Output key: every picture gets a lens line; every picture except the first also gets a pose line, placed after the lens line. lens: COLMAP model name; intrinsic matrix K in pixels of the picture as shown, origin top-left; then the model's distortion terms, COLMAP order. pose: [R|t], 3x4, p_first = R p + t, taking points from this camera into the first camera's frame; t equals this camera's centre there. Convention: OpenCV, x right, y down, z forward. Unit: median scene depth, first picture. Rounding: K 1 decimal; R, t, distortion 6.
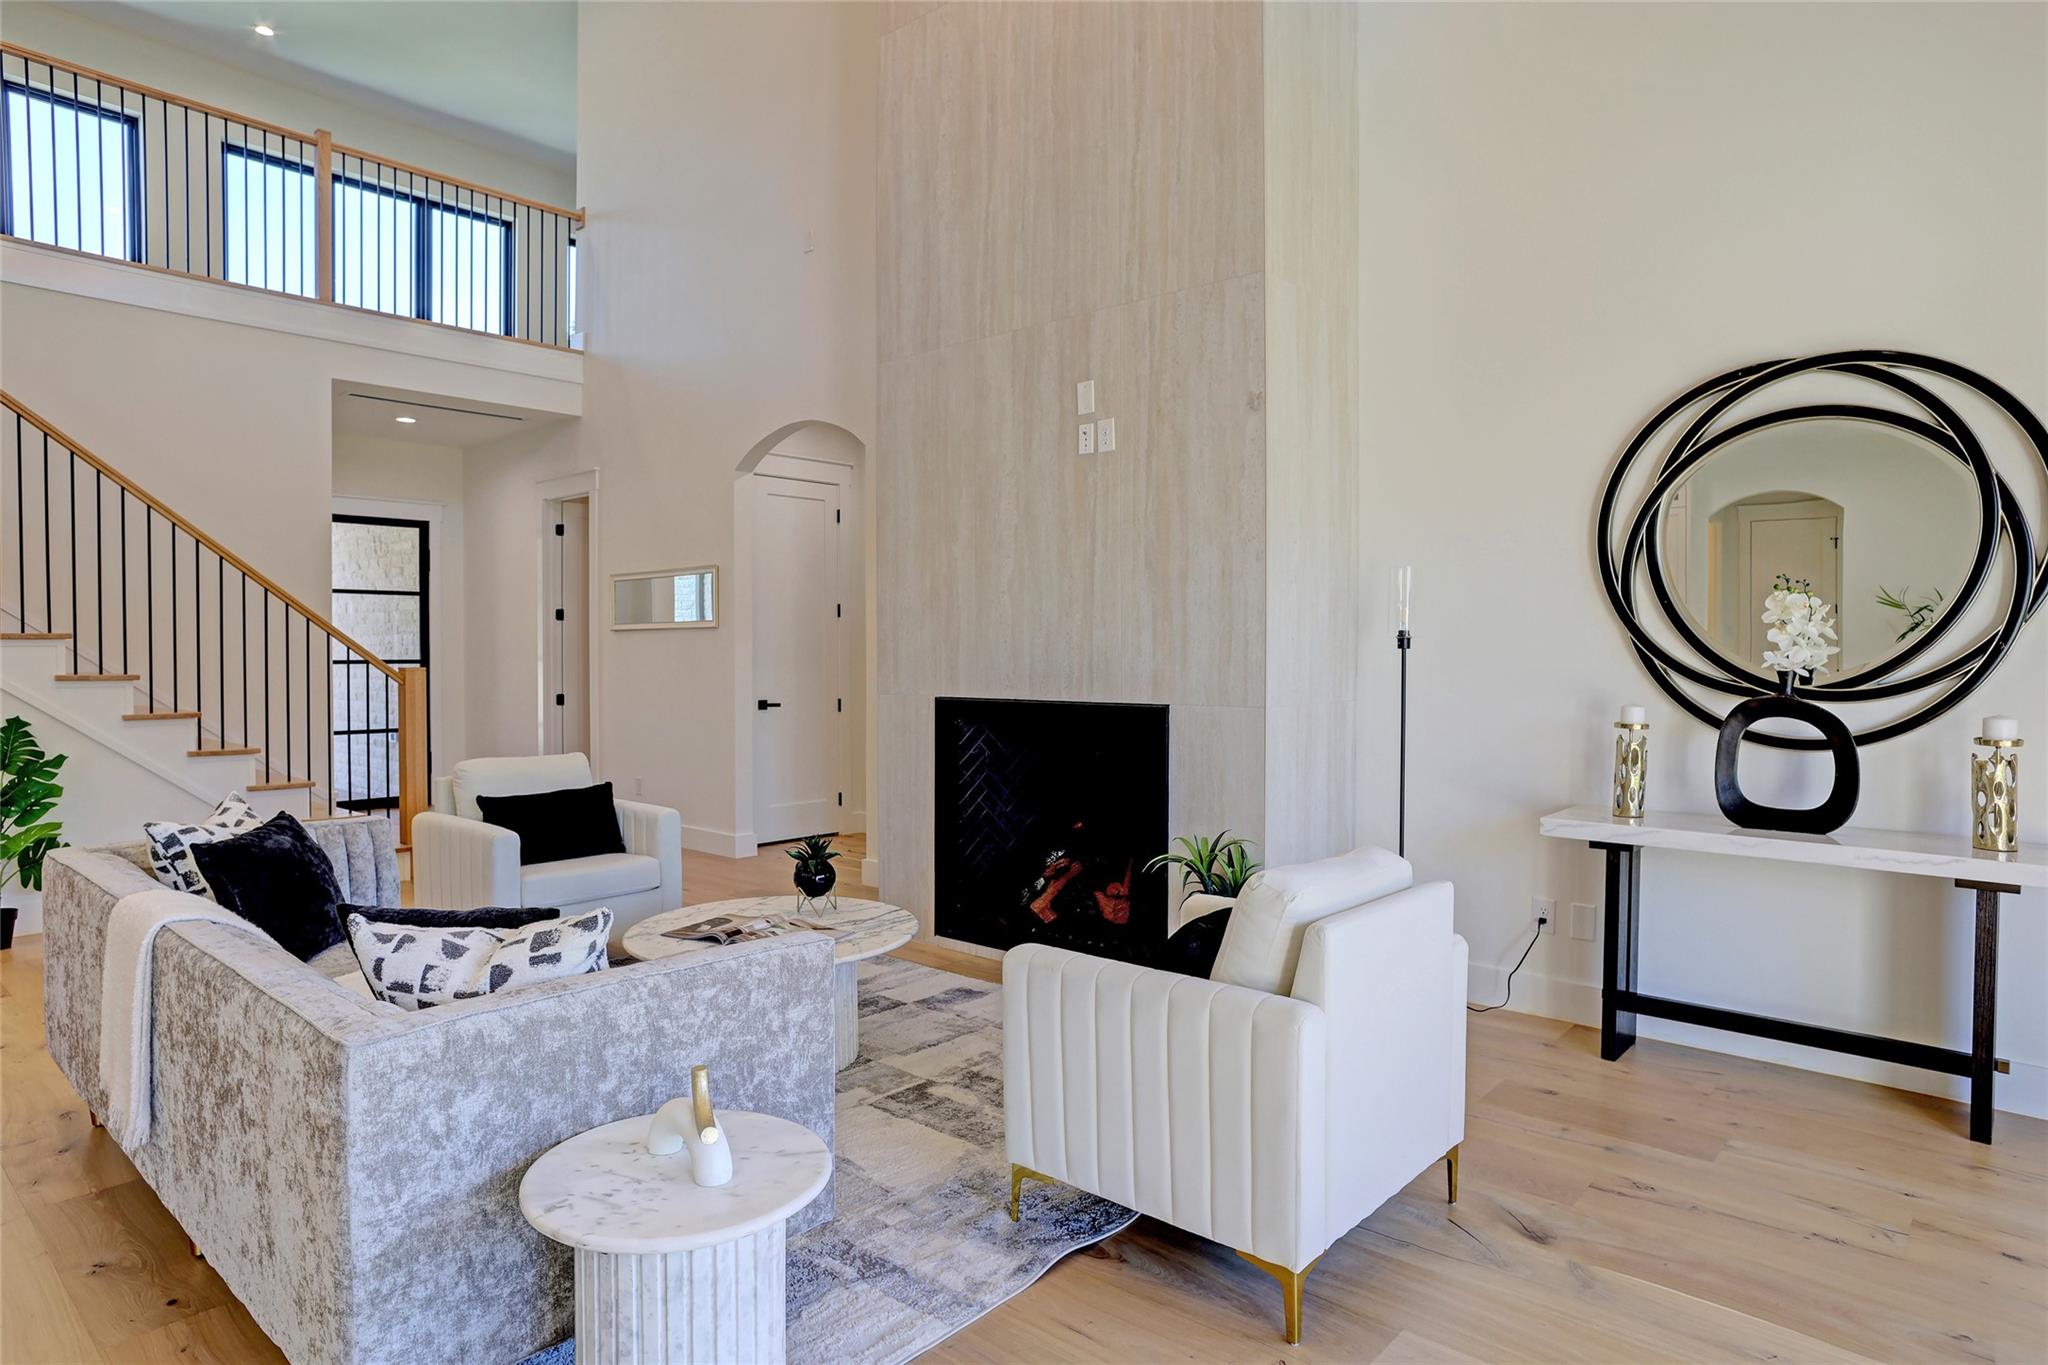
lens RADIAL K [[1197.2, 0, 1013.8], [0, 1197.2, 672.0], [0, 0, 1]] dist [-0.063194, 0.055126]
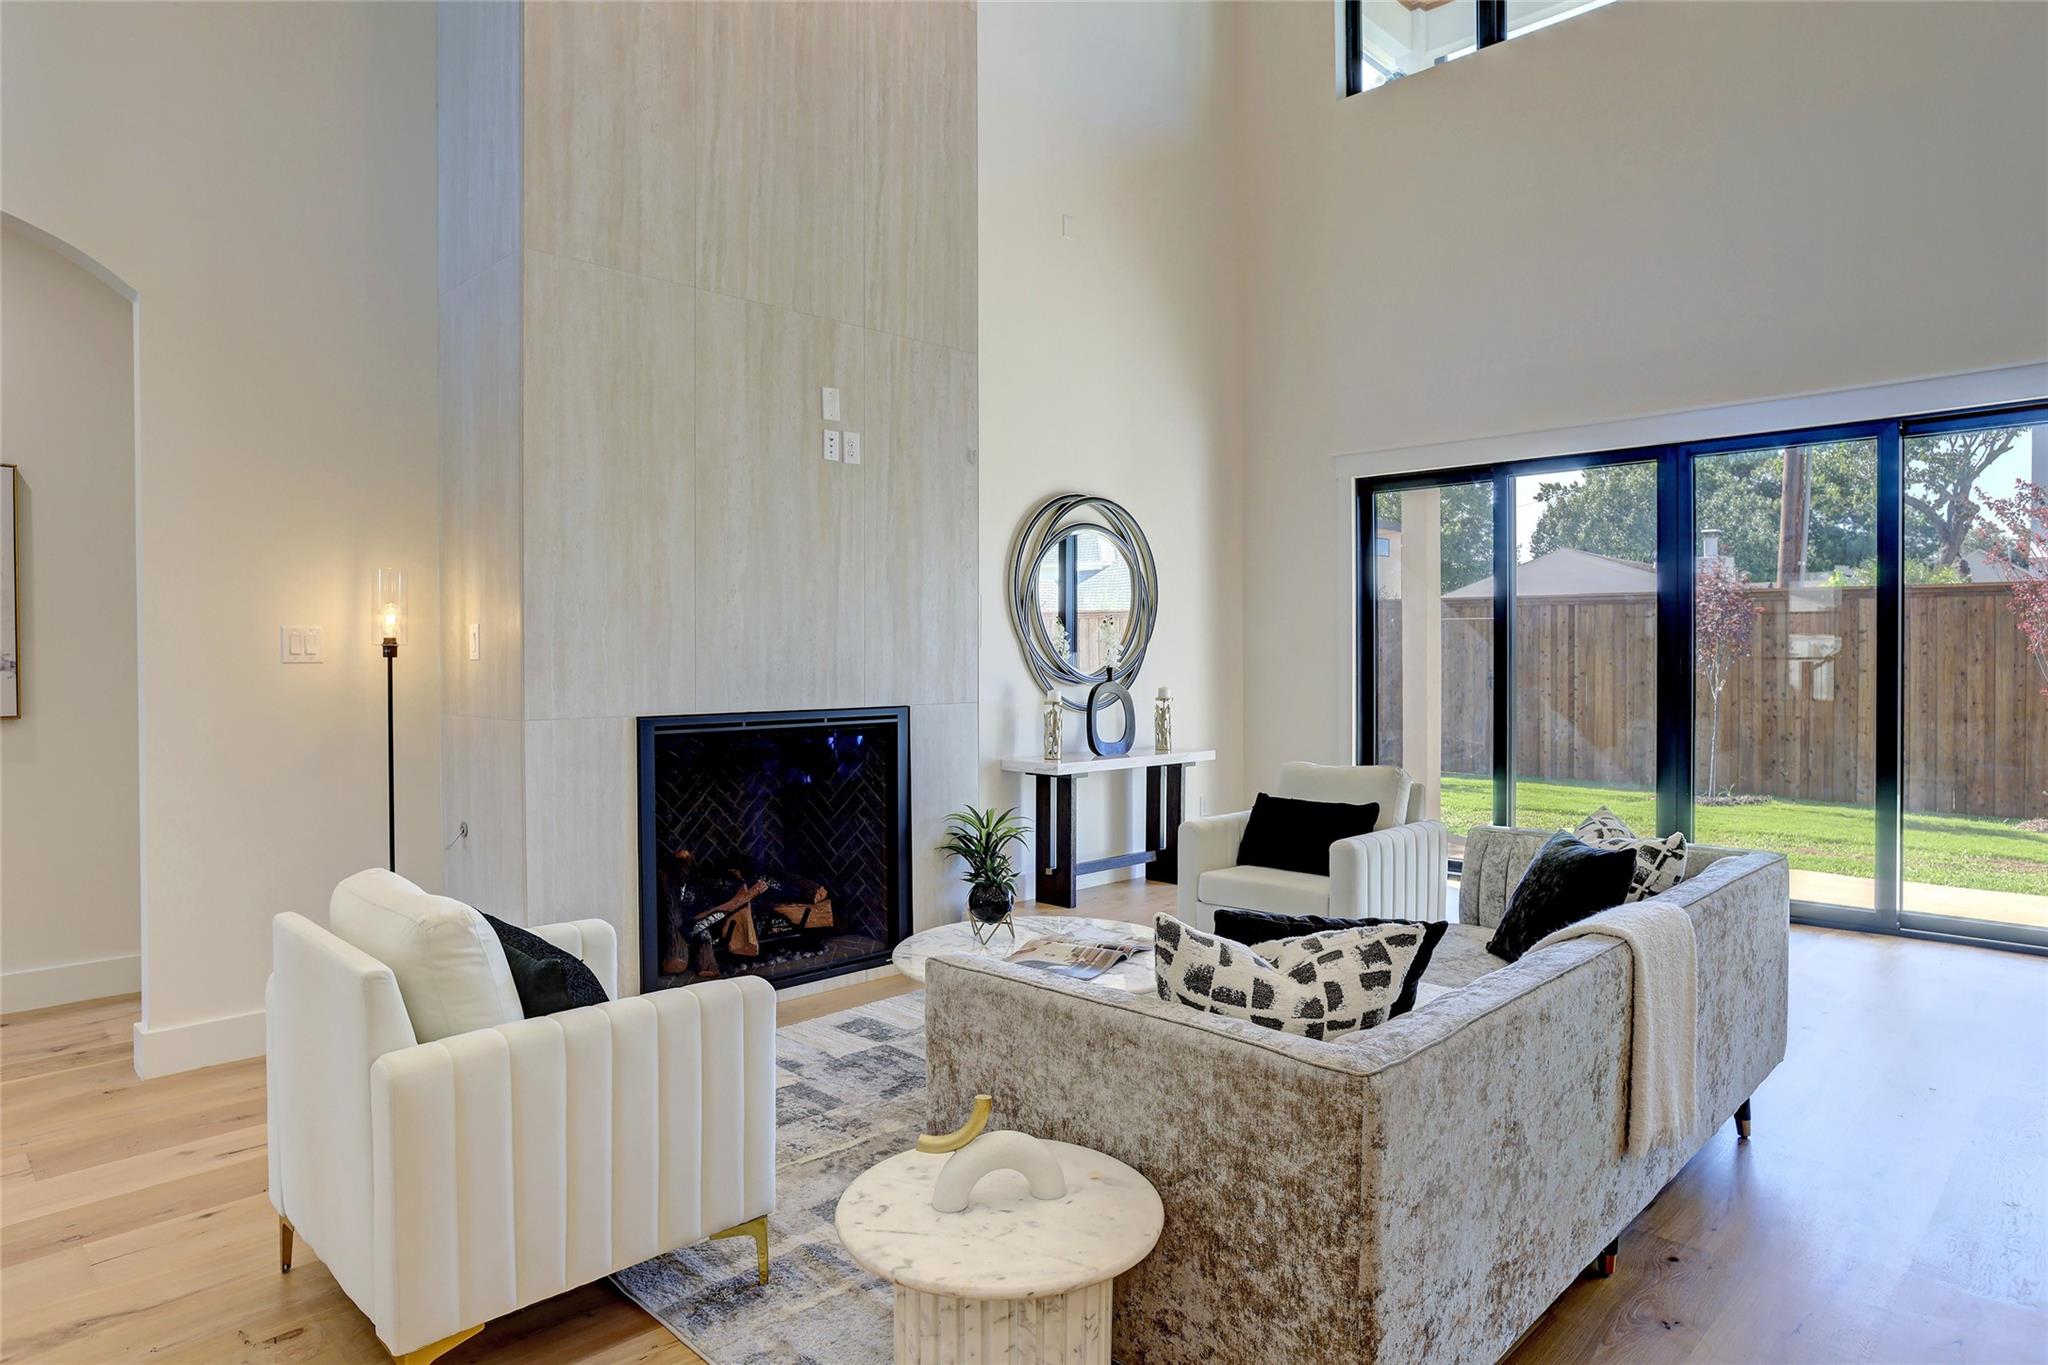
lens RADIAL K [[1197.2, 0, 1013.8], [0, 1197.2, 672.0], [0, 0, 1]] dist [-0.063194, 0.055126]
pose [[0.053075, -0.010823, 0.998532, -0.939931], [0.020546, 0.999741, 0.009744, -0.012470], [-0.998379, 0.019999, 0.053283, 0.806739]]
